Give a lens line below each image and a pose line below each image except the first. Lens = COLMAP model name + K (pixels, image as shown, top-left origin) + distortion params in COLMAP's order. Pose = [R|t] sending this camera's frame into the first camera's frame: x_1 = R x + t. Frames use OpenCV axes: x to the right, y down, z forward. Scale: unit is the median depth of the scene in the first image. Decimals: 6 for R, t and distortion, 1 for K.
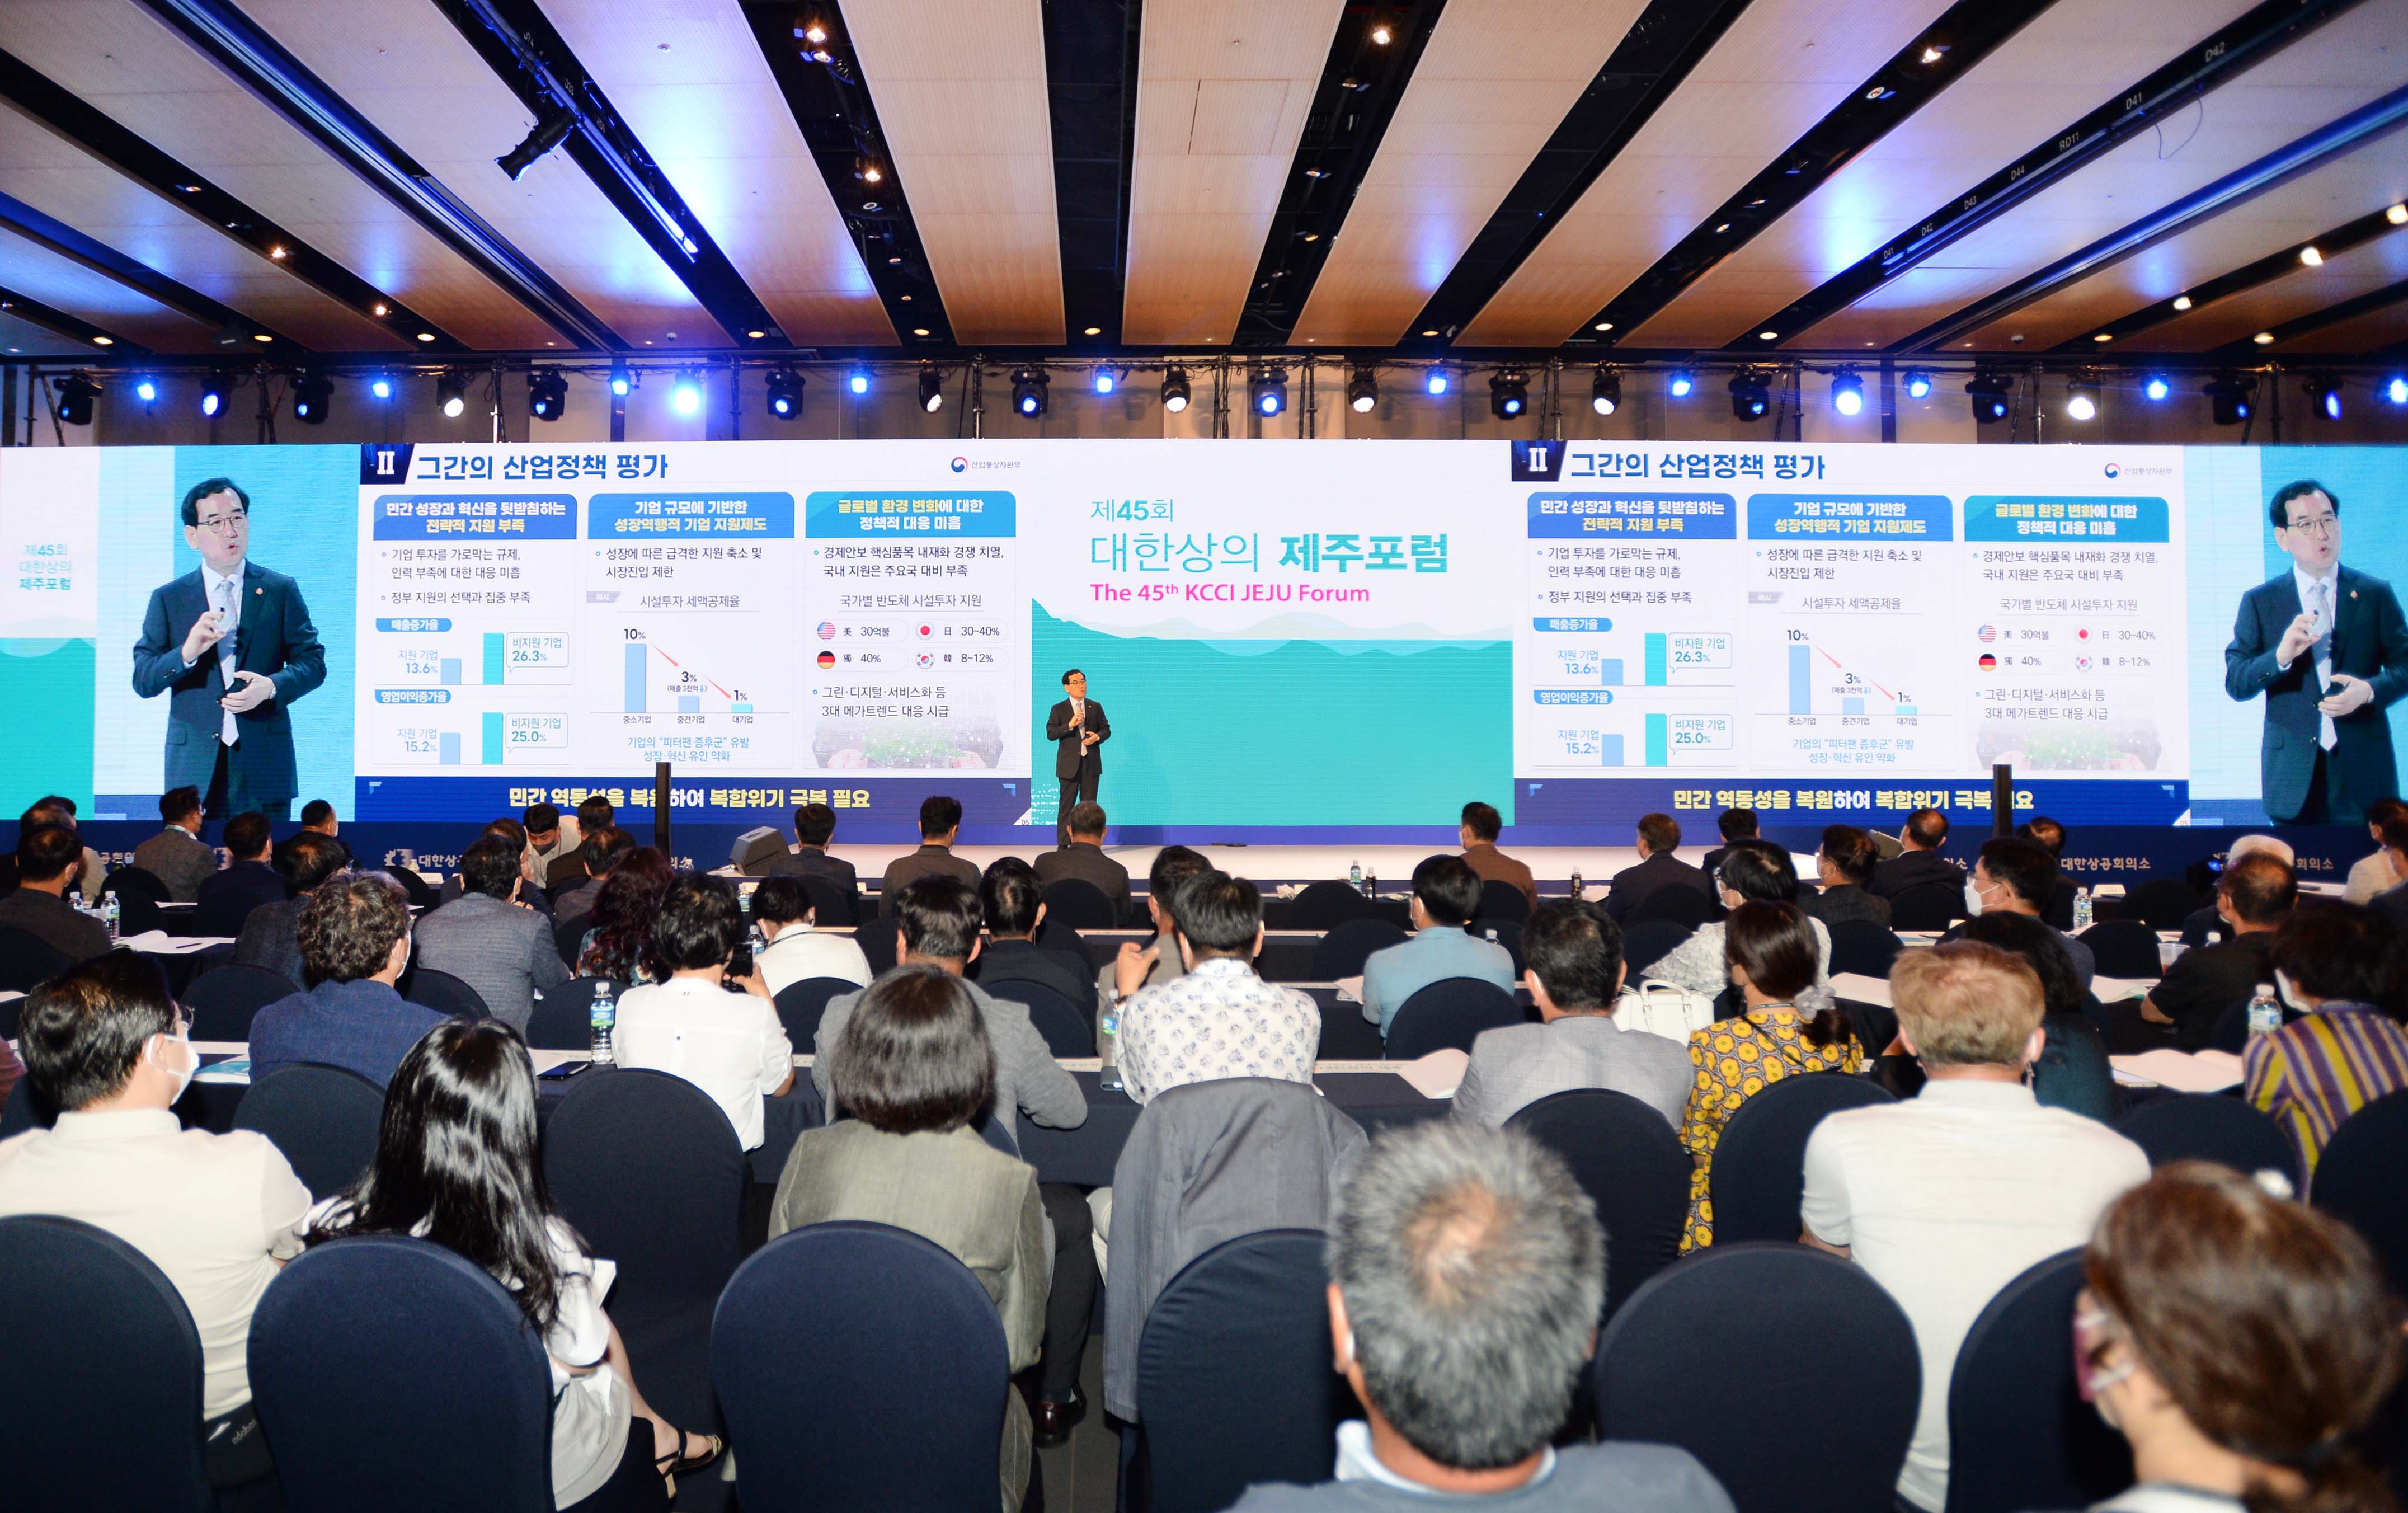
lens RADIAL K [[1381.2, 0, 1098.7], [0, 1381.2, 702.0], [0, 0, 1]] dist [-0.000030, 0.001977]
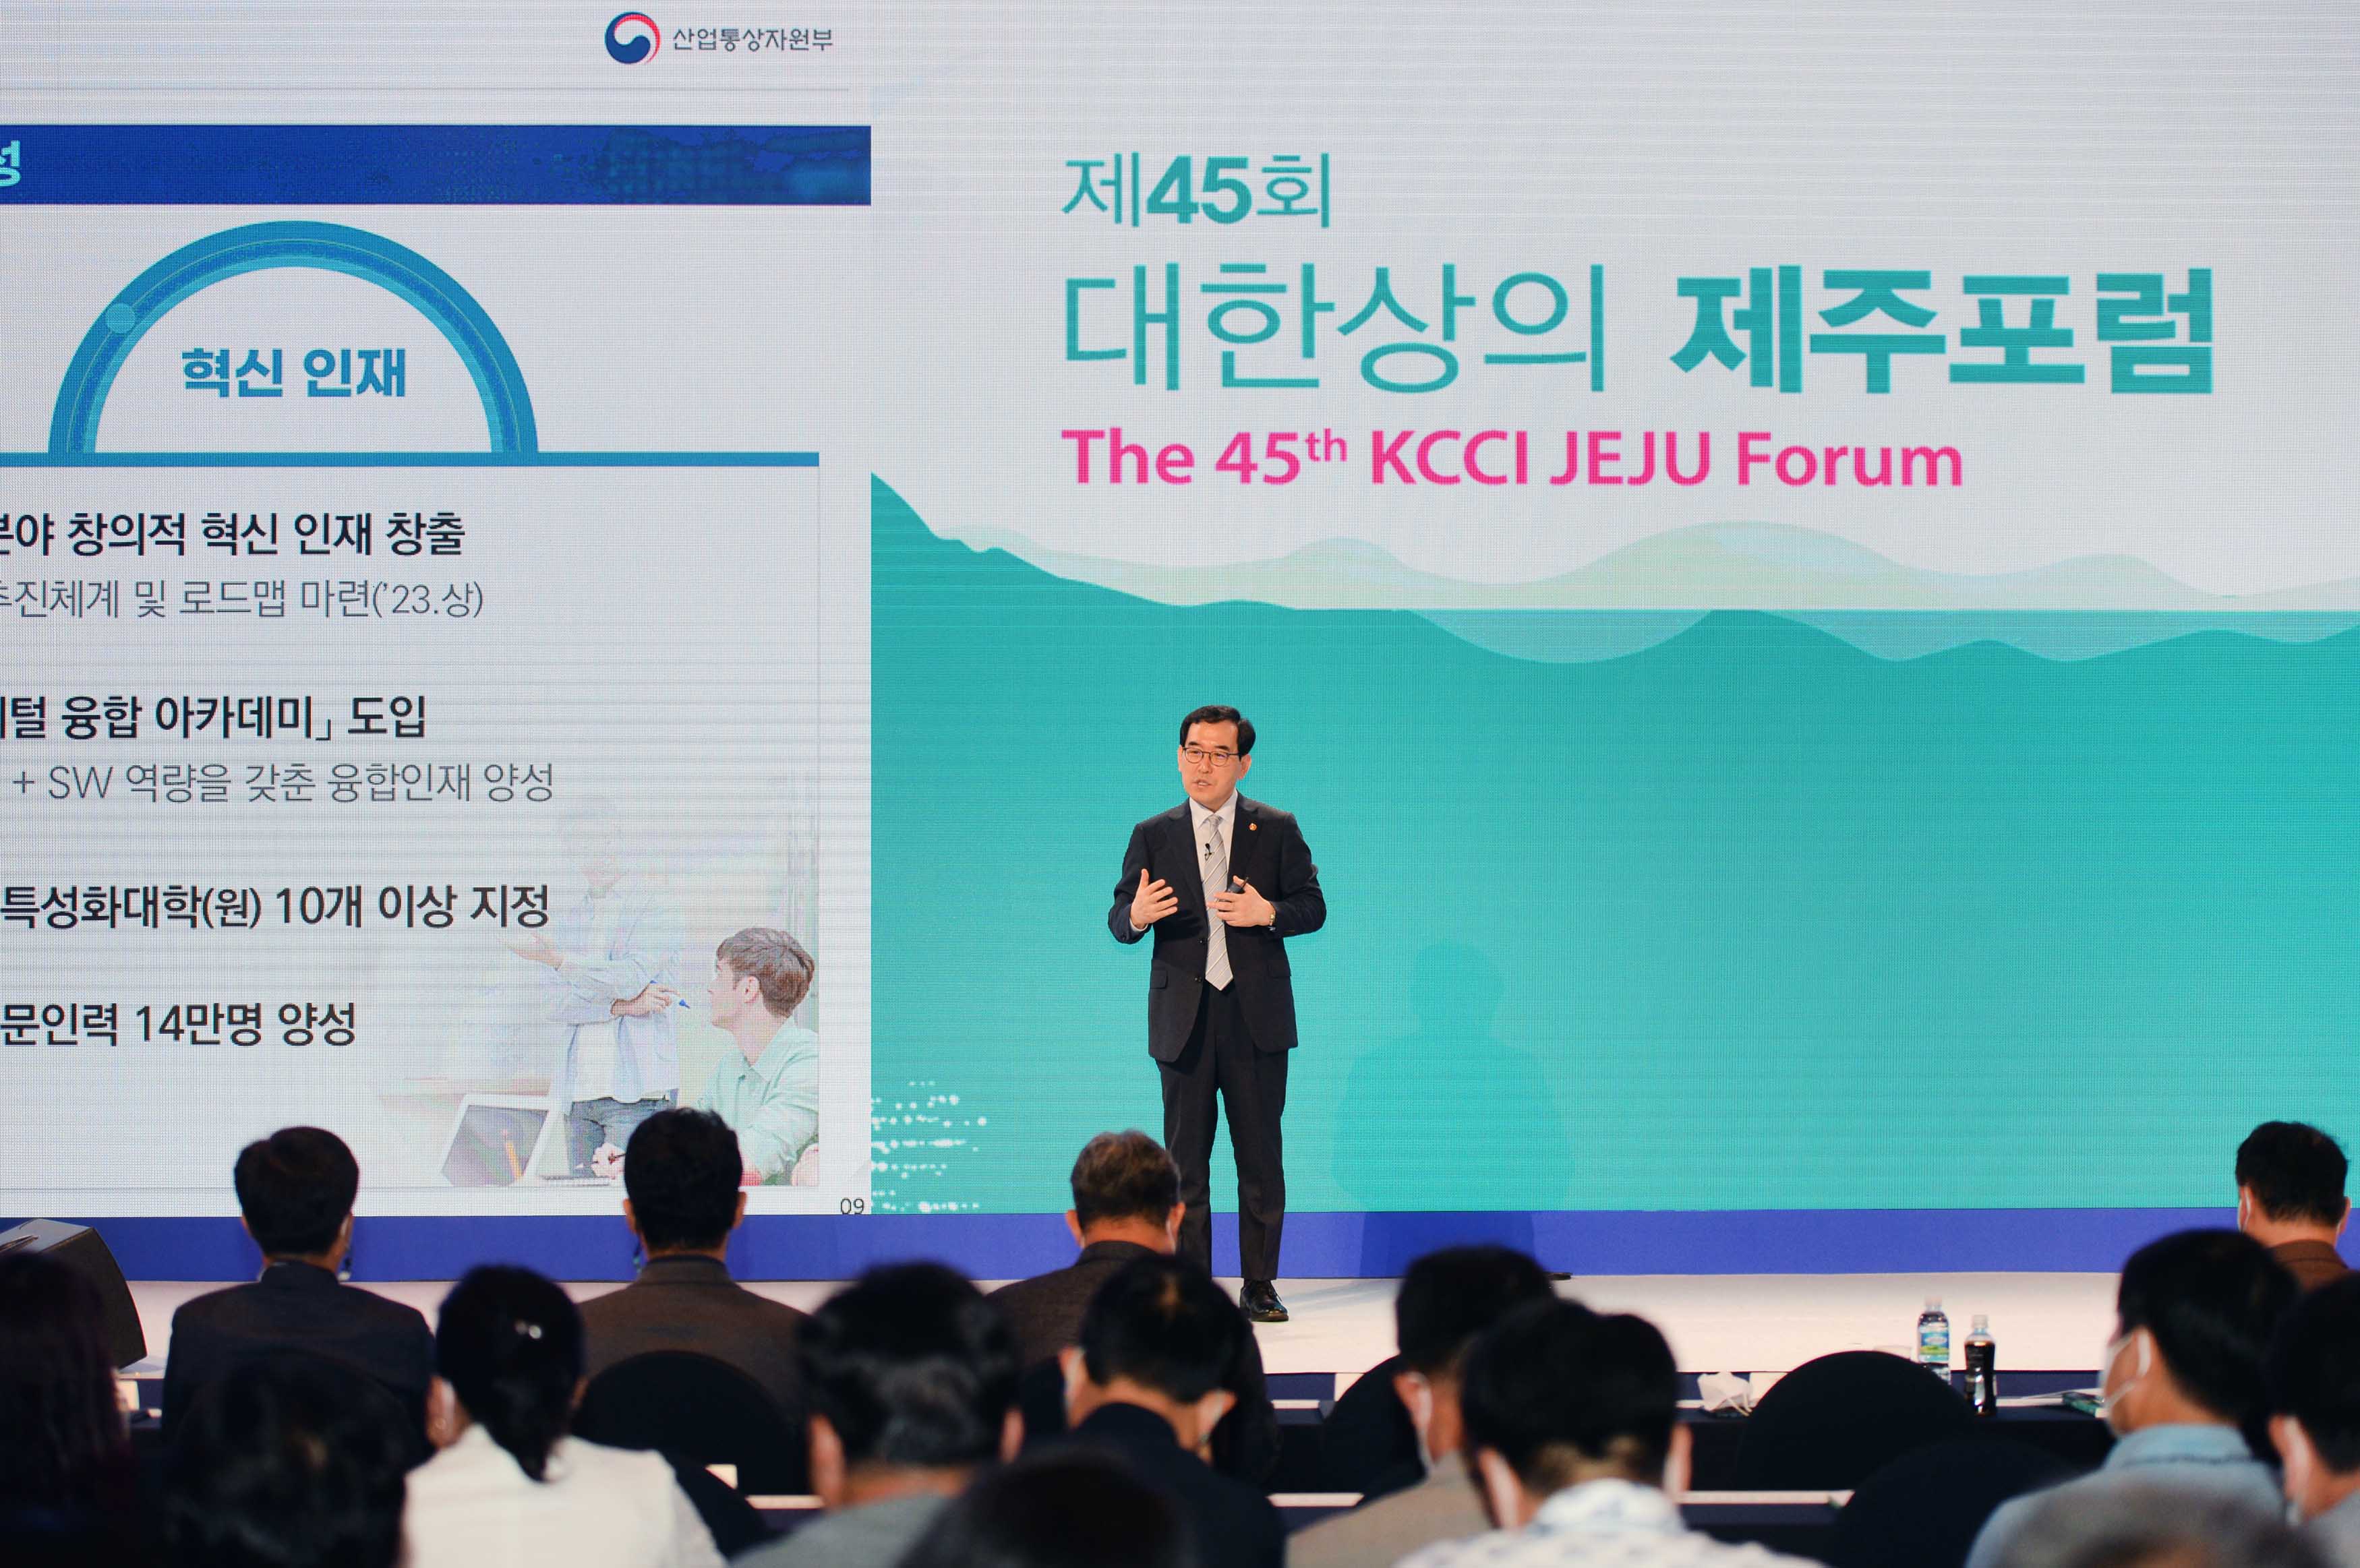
lens RADIAL K [[5097.6, 0, 1180.0], [0, 5097.6, 784.0], [0, 0, 1]] dist [-0.002292, -0.063753]
pose [[0.999044, -0.000610, 0.043712, -0.028608], [0.000736, 0.999996, -0.002854, -0.003124], [-0.043710, 0.002883, 0.999040, -0.129517]]
